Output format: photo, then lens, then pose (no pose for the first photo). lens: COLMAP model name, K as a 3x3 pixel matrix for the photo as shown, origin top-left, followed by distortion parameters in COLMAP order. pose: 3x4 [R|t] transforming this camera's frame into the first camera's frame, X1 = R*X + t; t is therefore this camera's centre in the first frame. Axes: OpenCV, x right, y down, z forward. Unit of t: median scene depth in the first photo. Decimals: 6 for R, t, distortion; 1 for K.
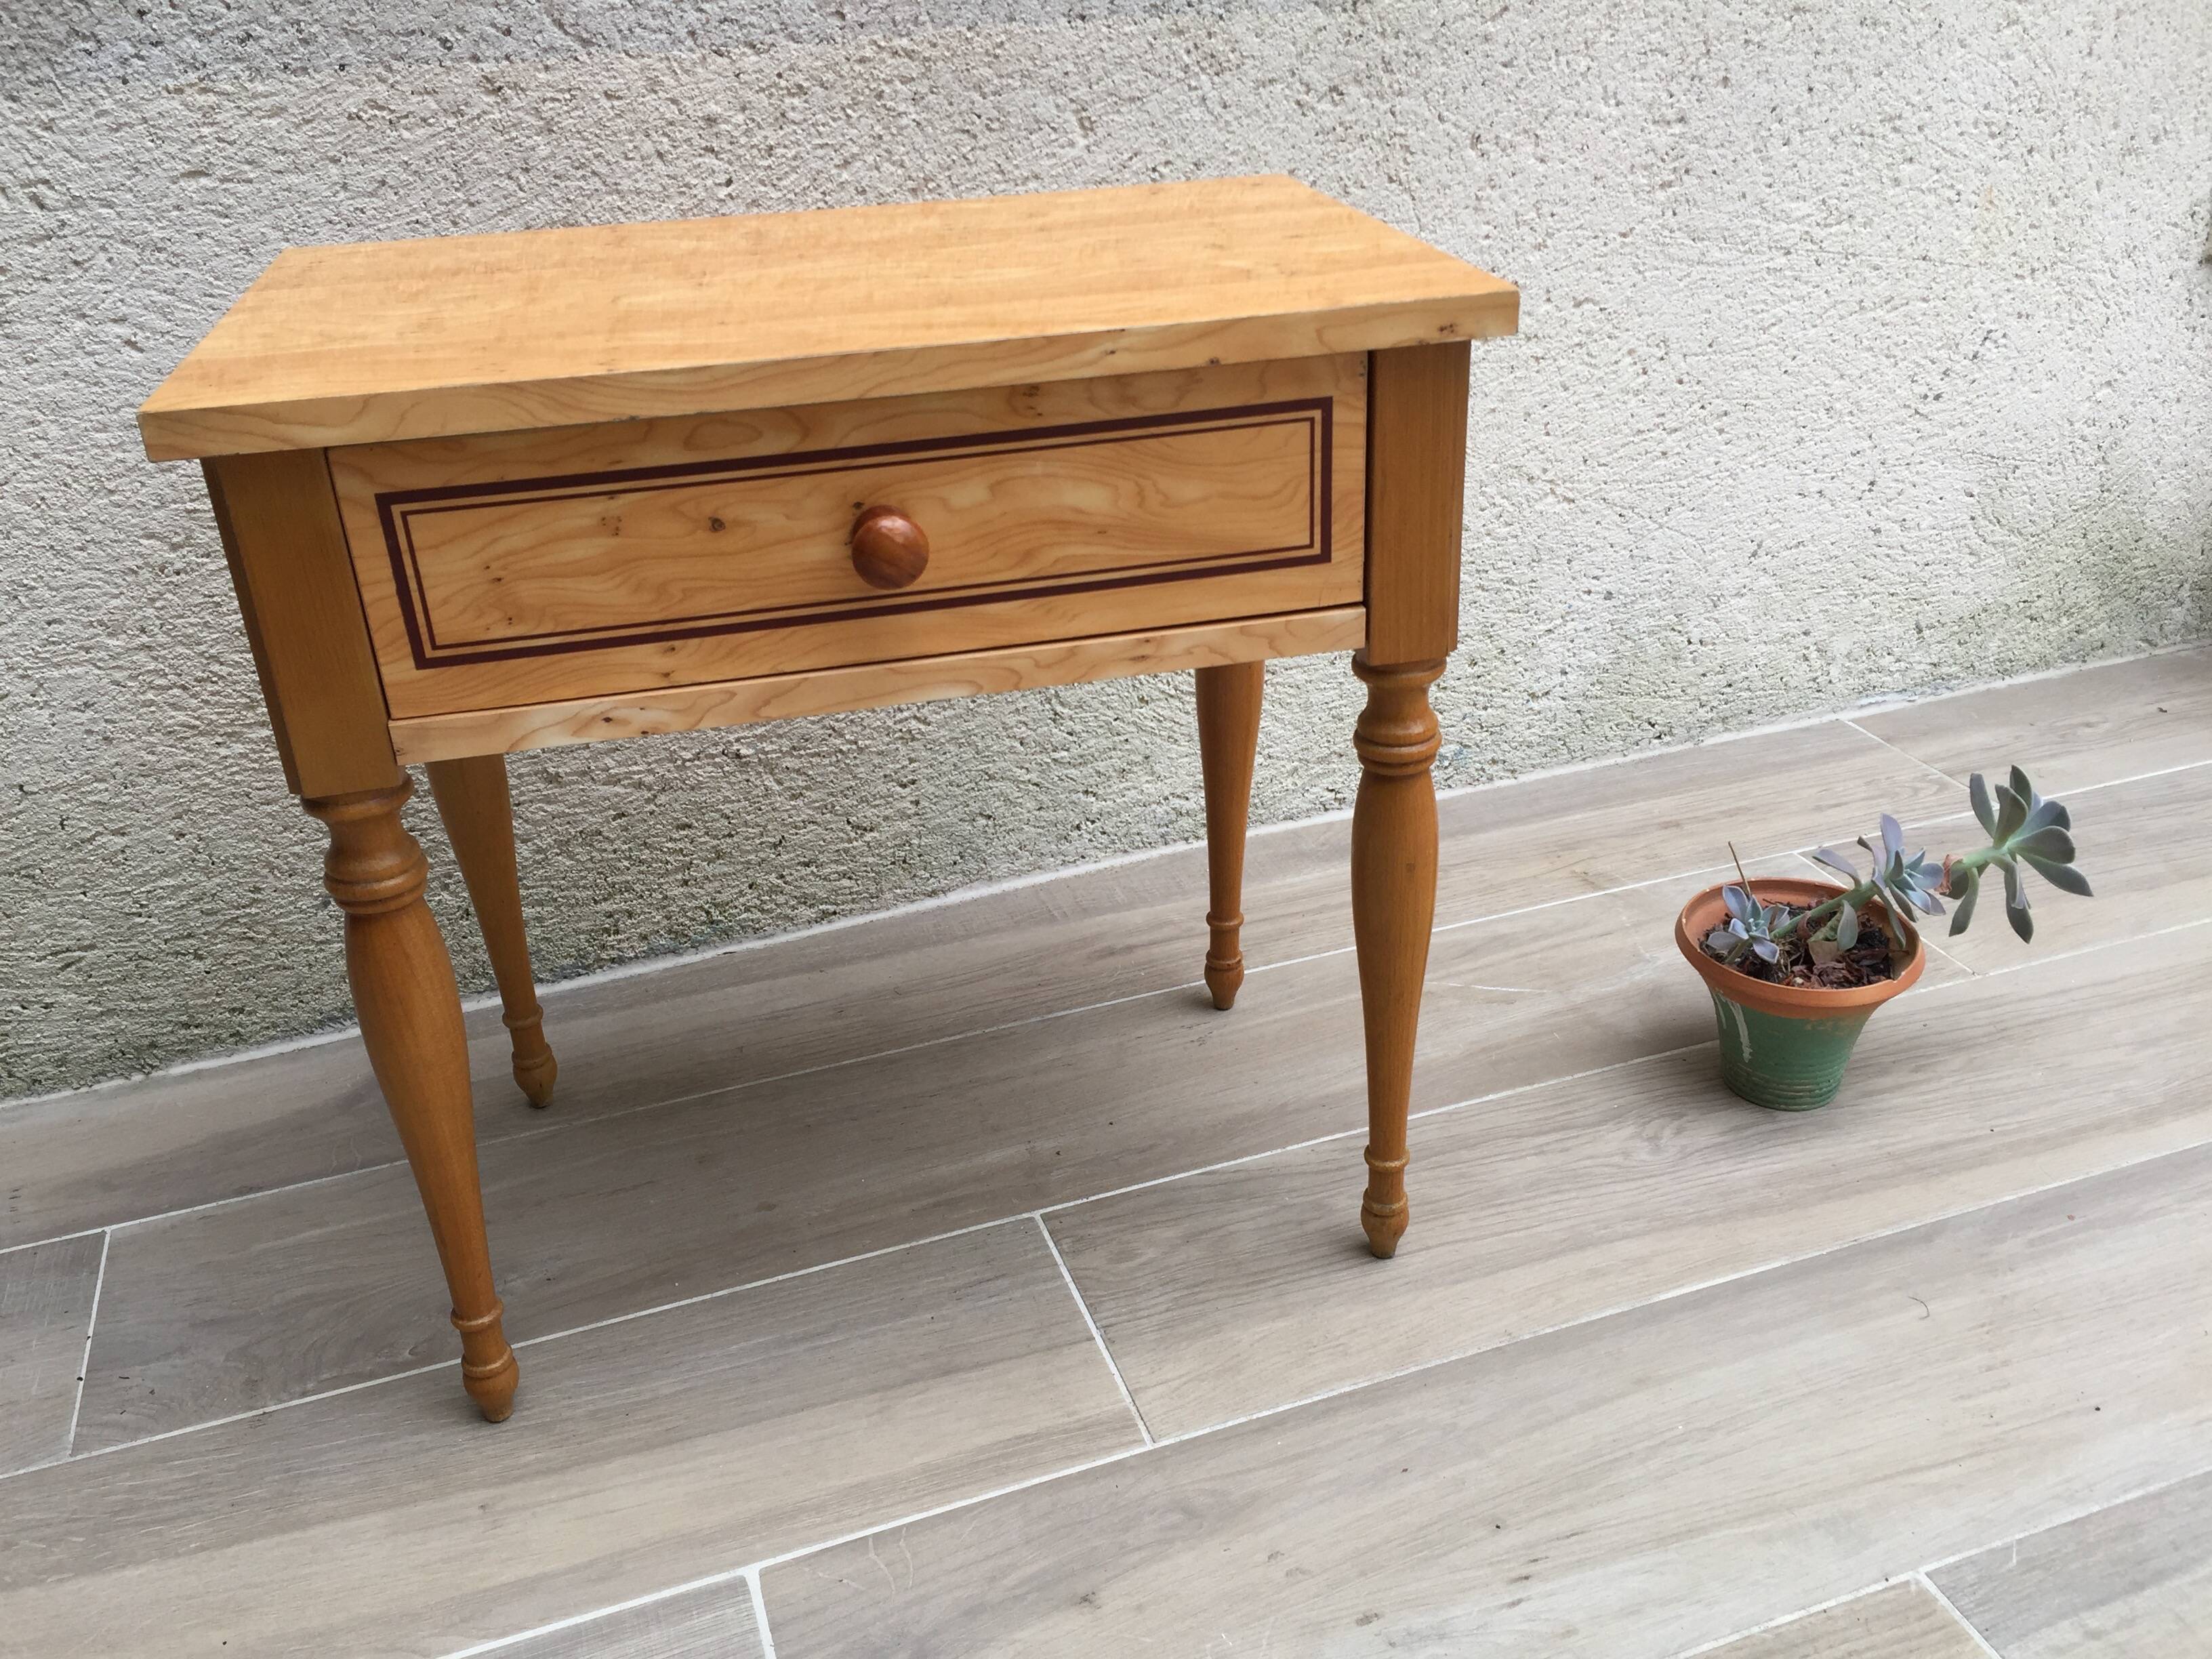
lens RADIAL K [[1919.2, 0, 1129.6], [0, 1919.2, 829.1], [0, 0, 1]] dist [0.079571, -0.127891]
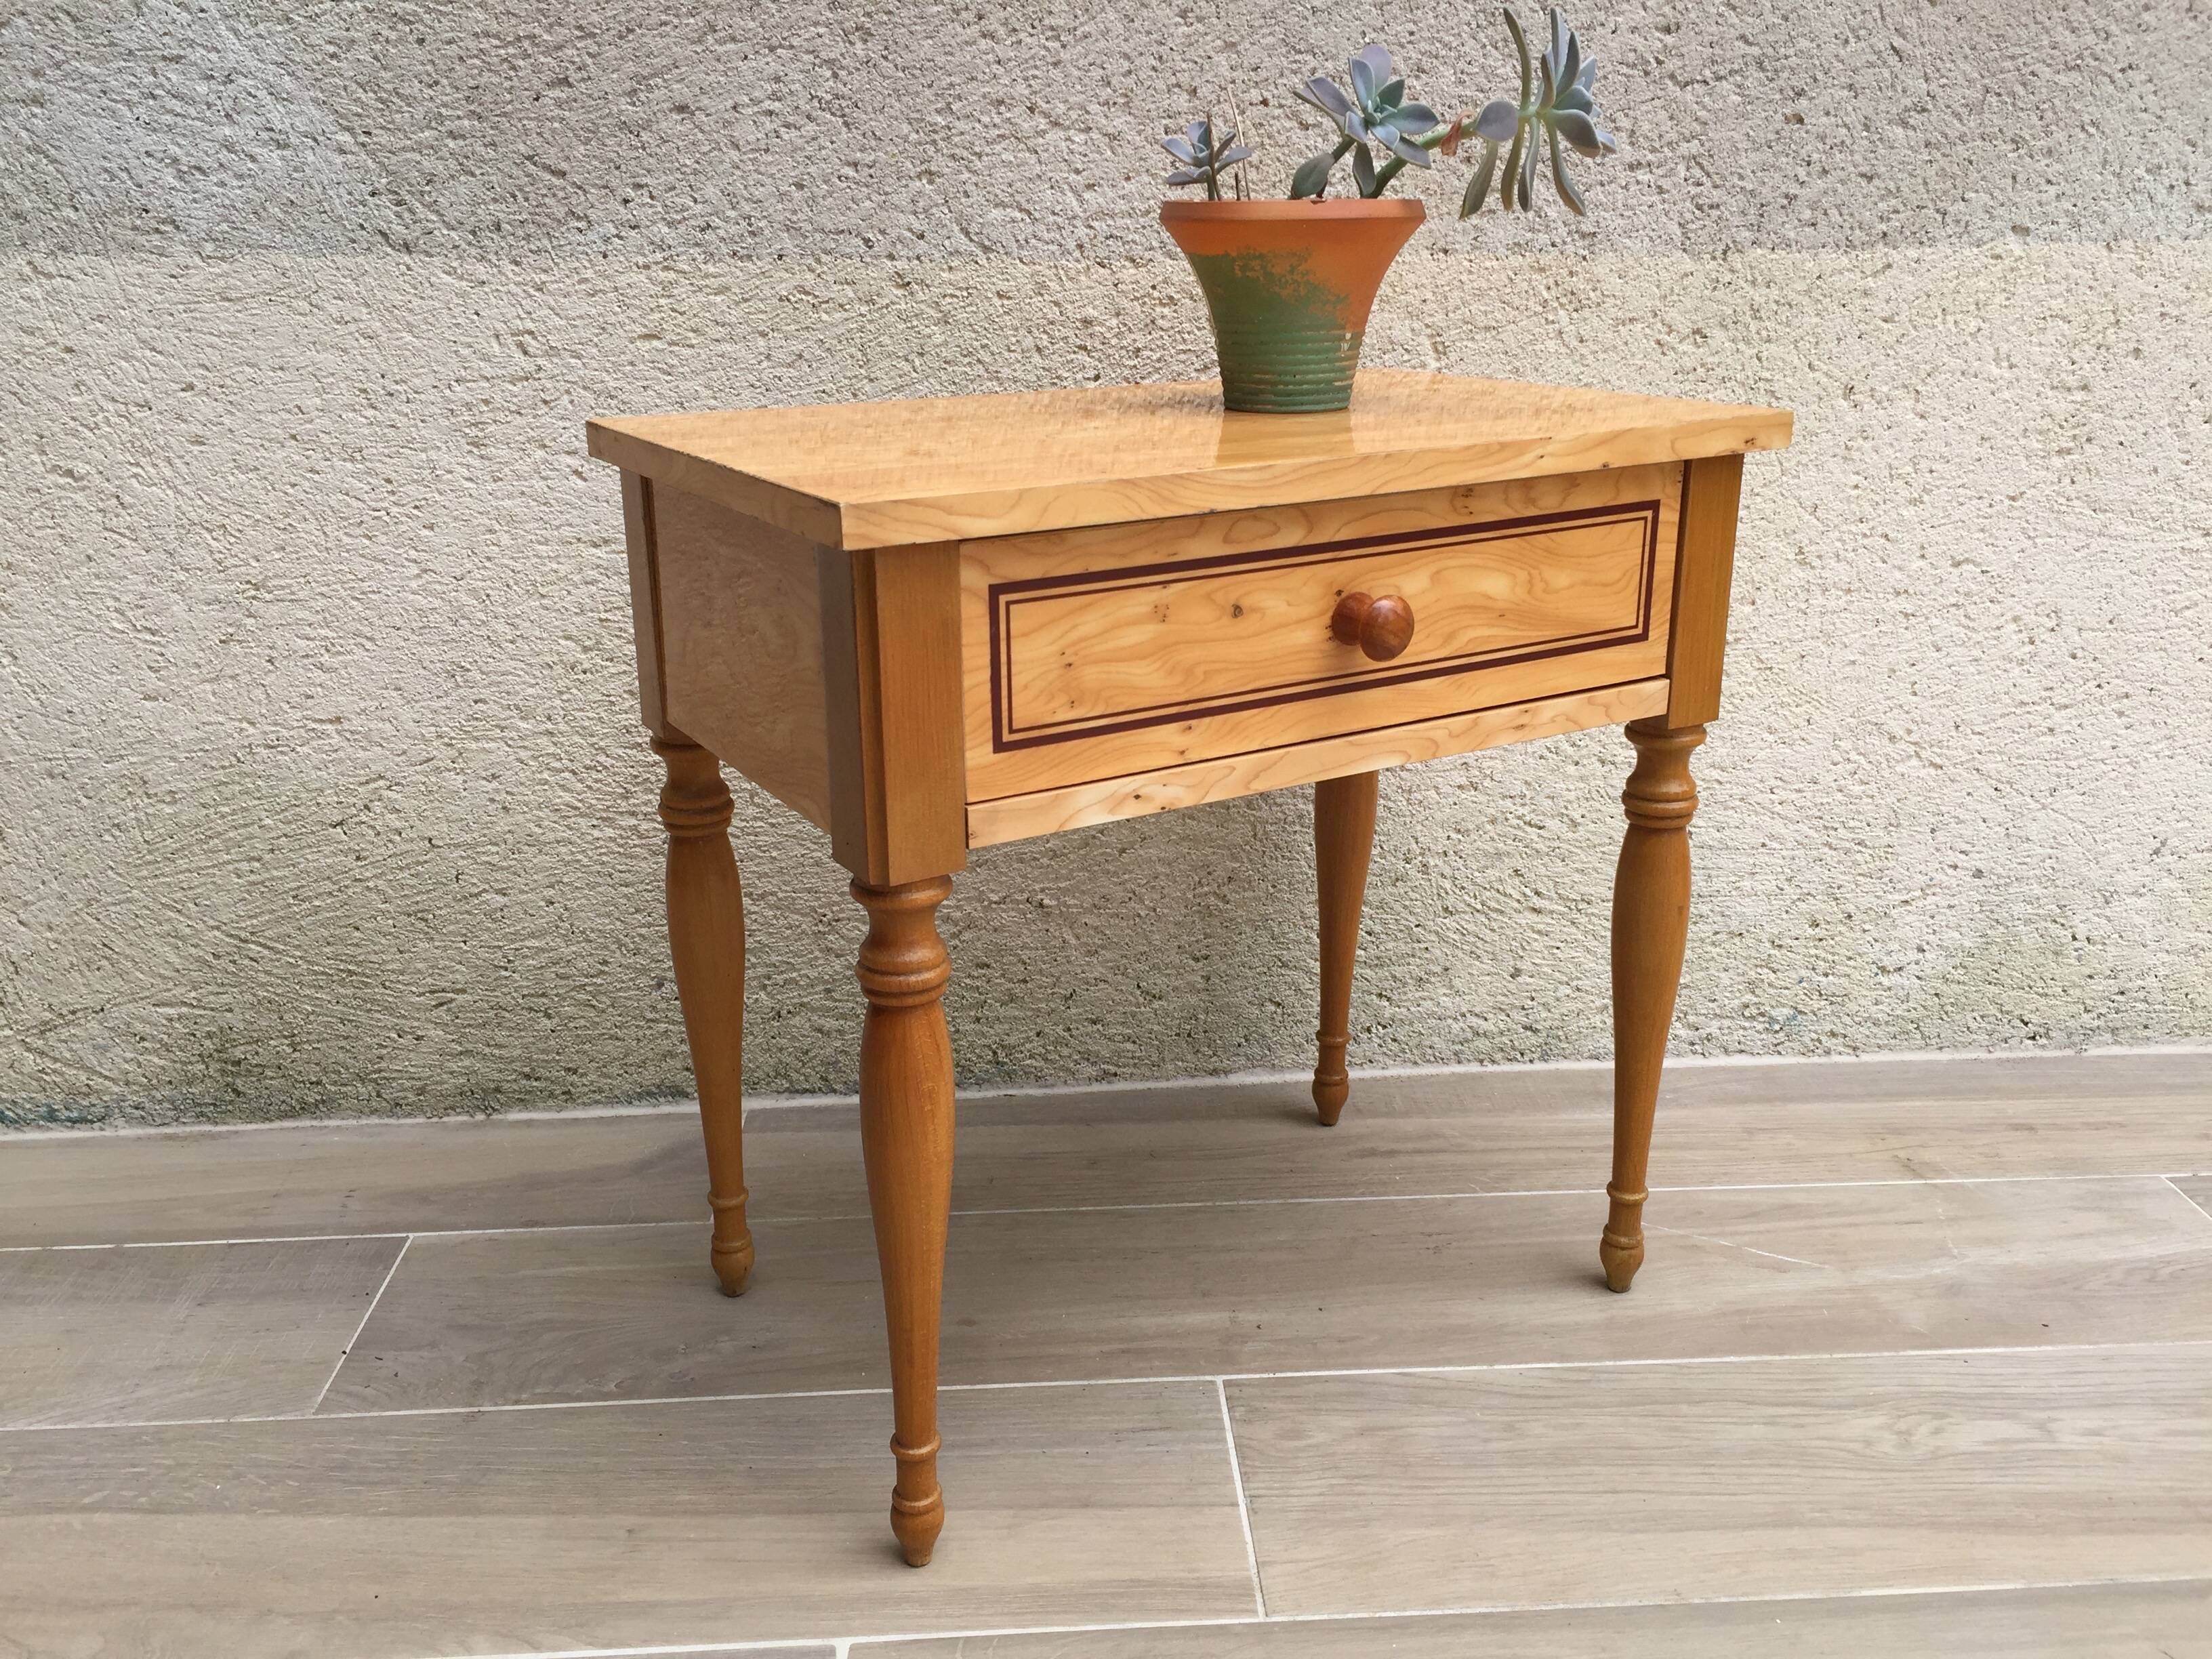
lens RADIAL K [[1919.2, 0, 1109.3], [0, 1919.2, 826.0], [0, 0, 1]] dist [0.079571, -0.127891]
pose [[0.957929, 0.117248, -0.261962, 0.109288], [-0.155147, 0.979438, -0.128961, 0.052307], [0.241455, 0.164178, 0.956423, -0.003832]]
